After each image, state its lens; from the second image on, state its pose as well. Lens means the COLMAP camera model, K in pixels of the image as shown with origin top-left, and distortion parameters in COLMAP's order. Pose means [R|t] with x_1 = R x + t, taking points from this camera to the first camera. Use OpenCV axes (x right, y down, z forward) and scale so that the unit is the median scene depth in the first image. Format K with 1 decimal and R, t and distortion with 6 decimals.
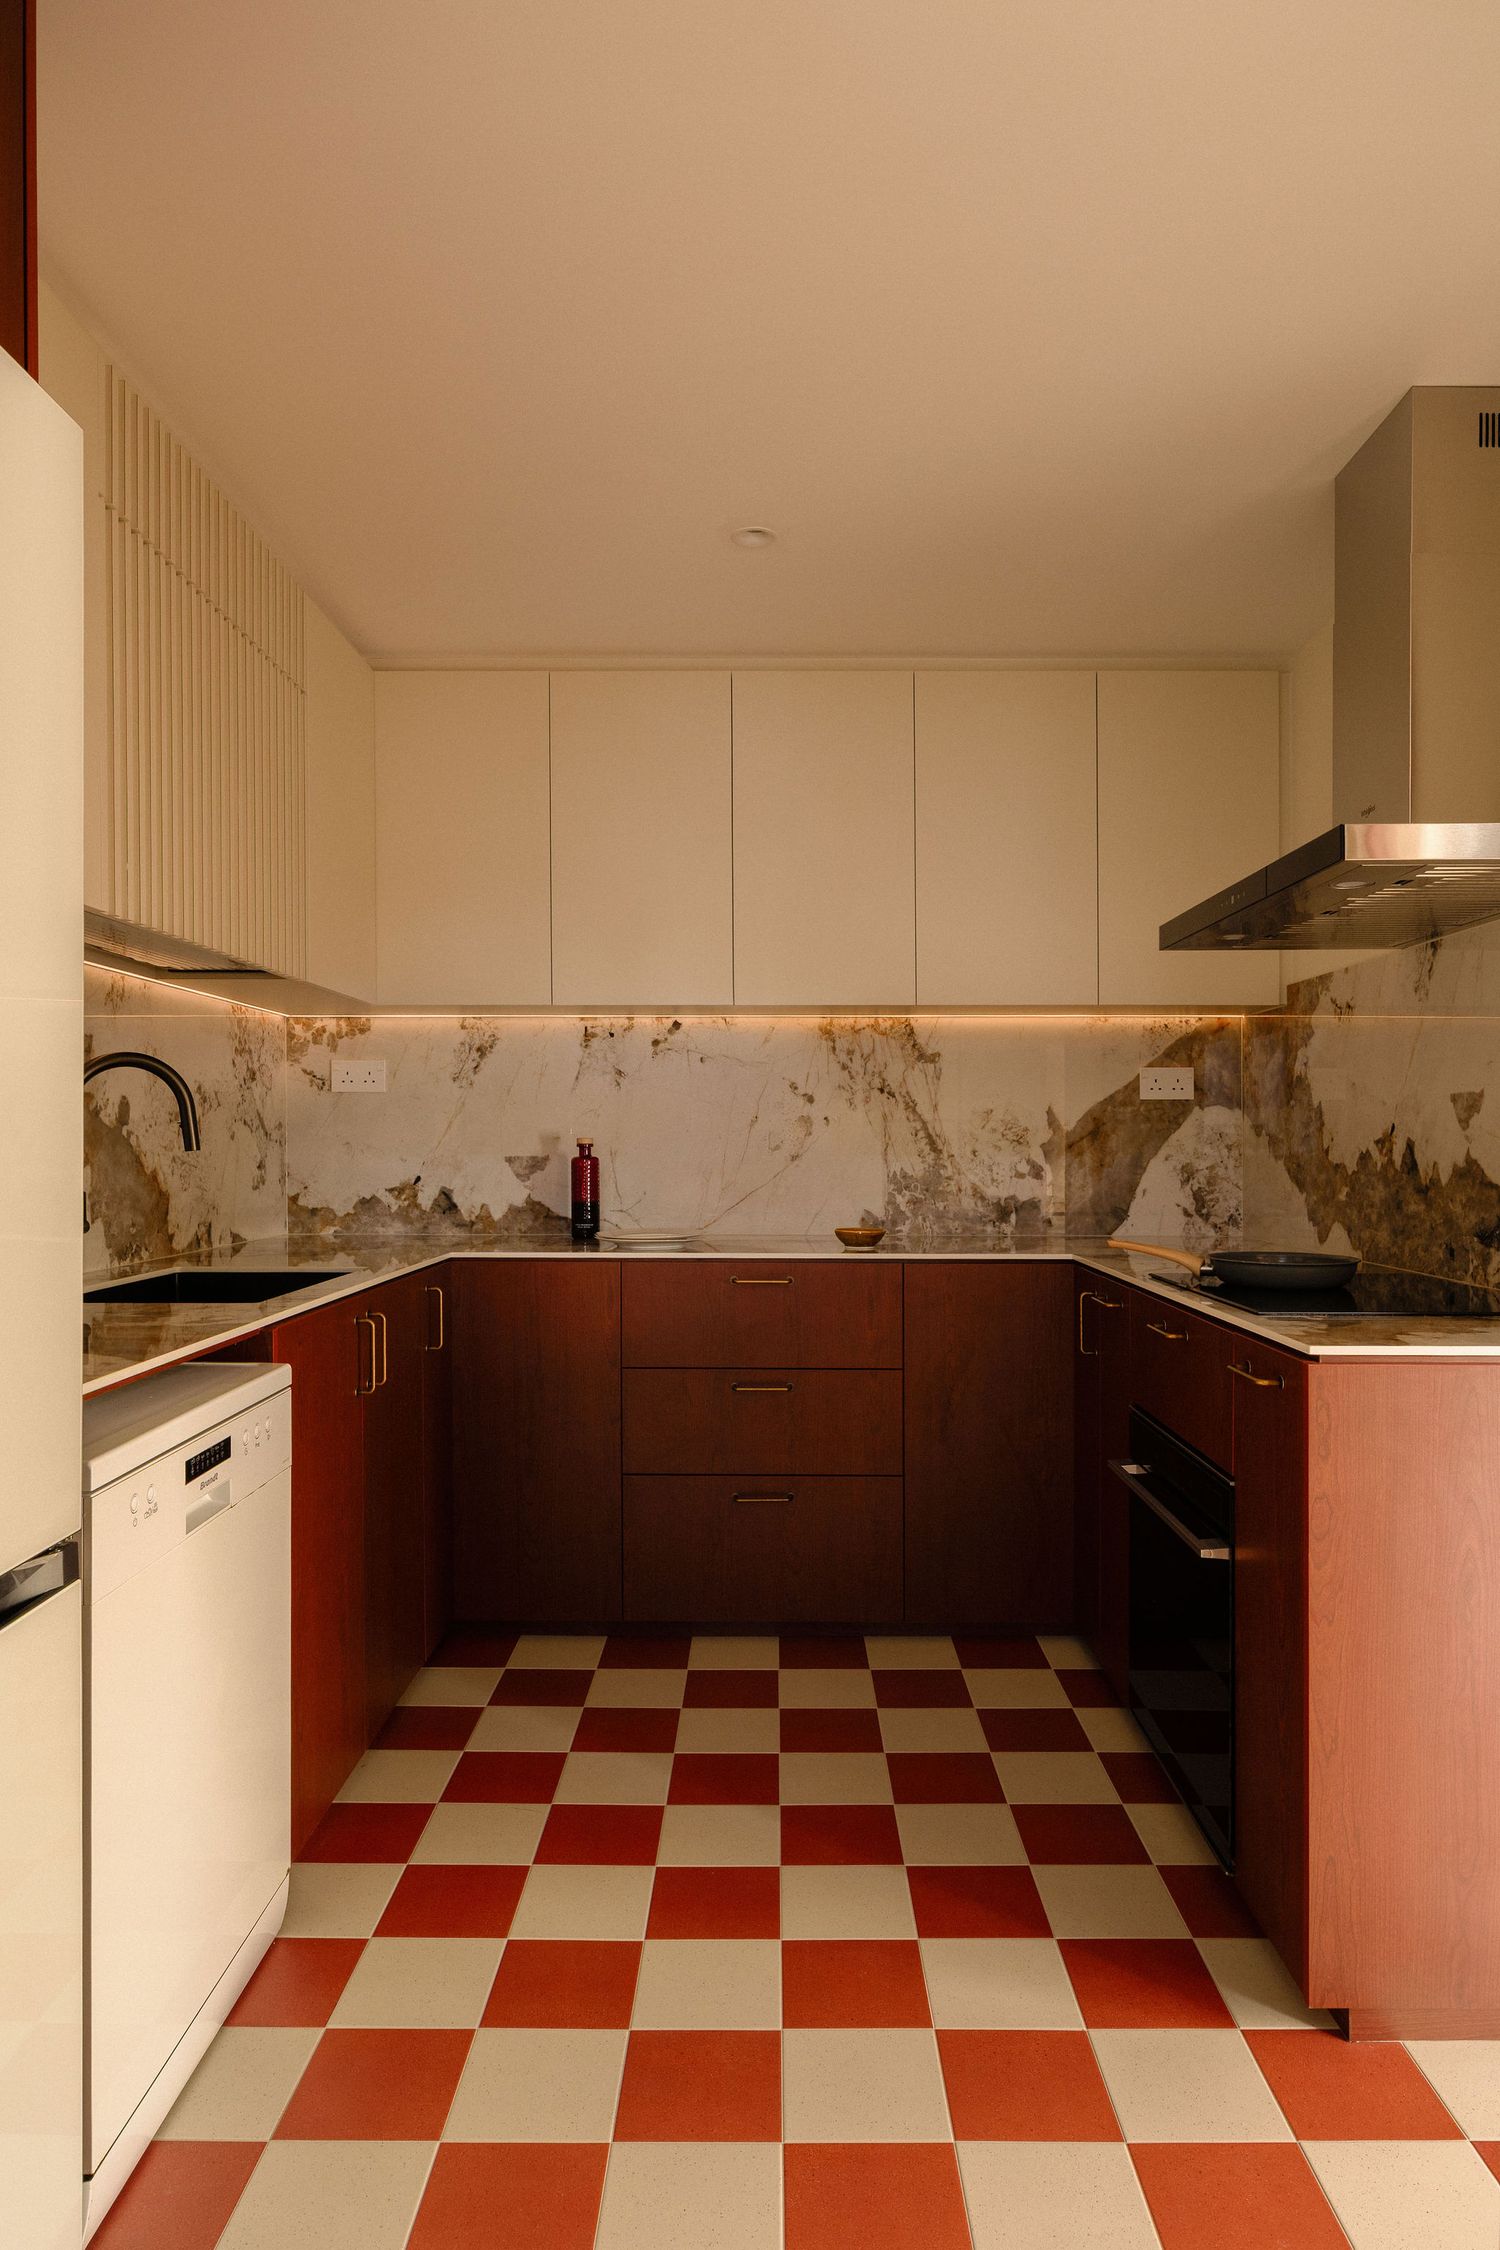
lens RADIAL K [[1355.2, 0, 750.0], [0, 1355.2, 1125.0], [0, 0, 1]] dist [0.000371, 0.000193]
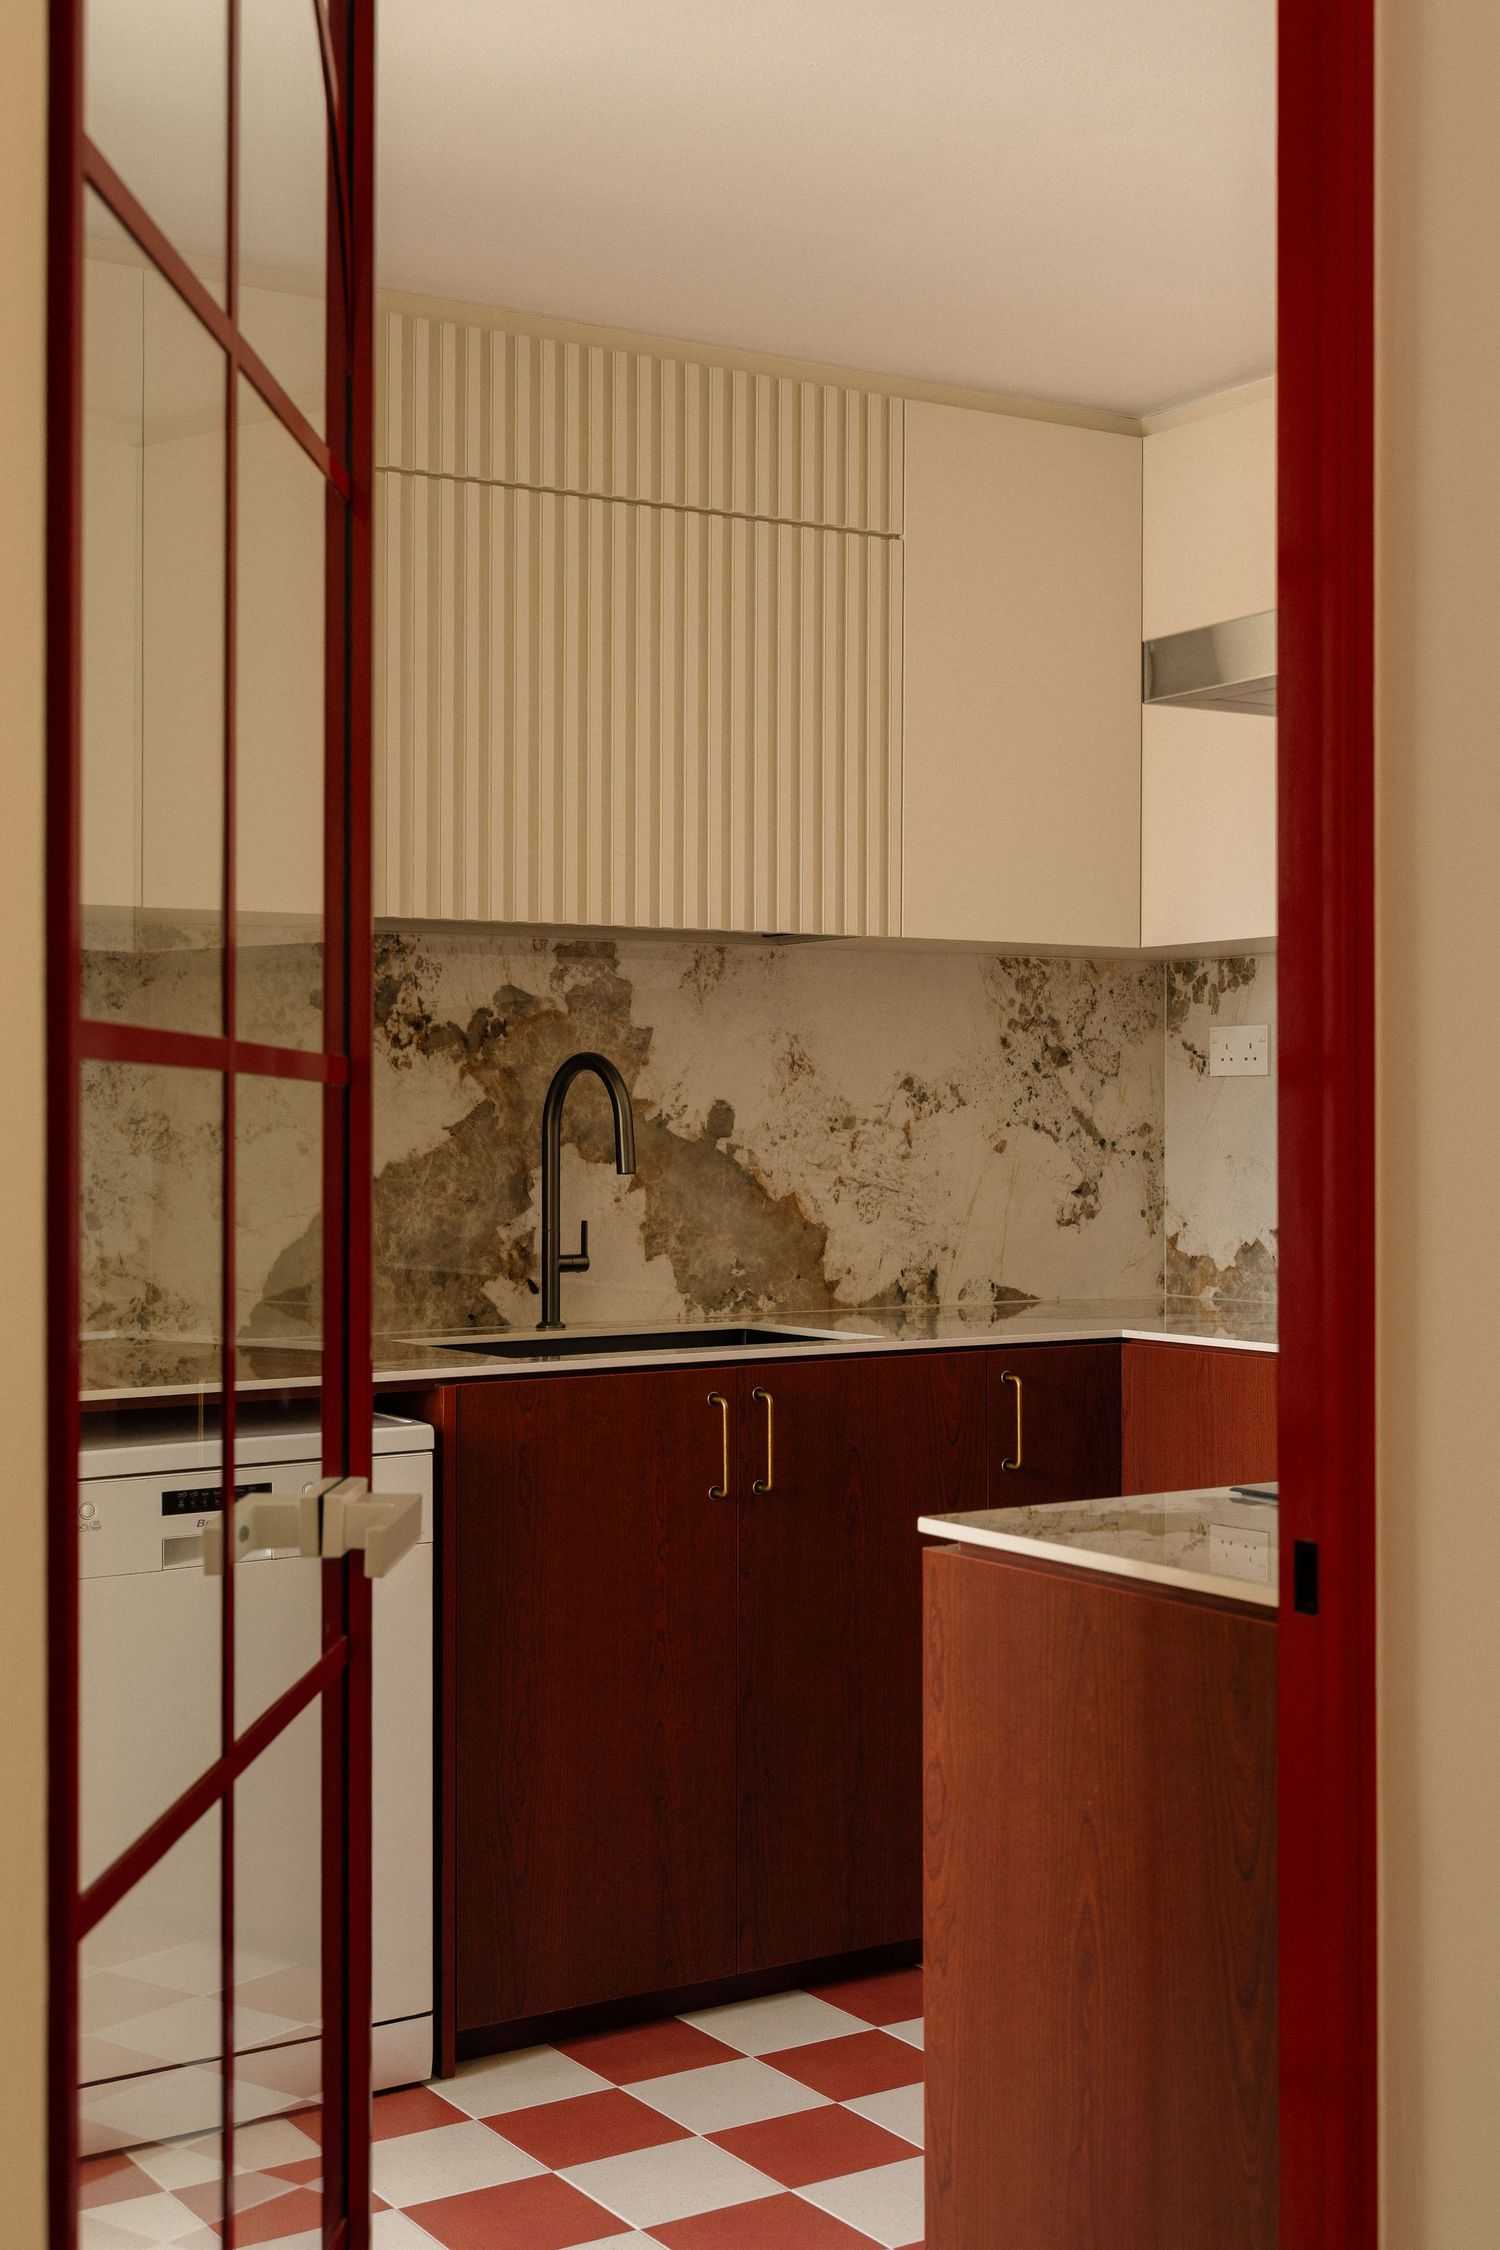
lens RADIAL K [[2703.5, 0, 750.0], [0, 2703.5, 1125.0], [0, 0, 1]] dist [-0.008333, -0.012033]
pose [[0.541333, -0.006409, -0.840784, 0.751698], [0.016345, 0.999862, 0.002901, -0.009905], [0.840650, -0.015313, 0.541363, 0.146912]]
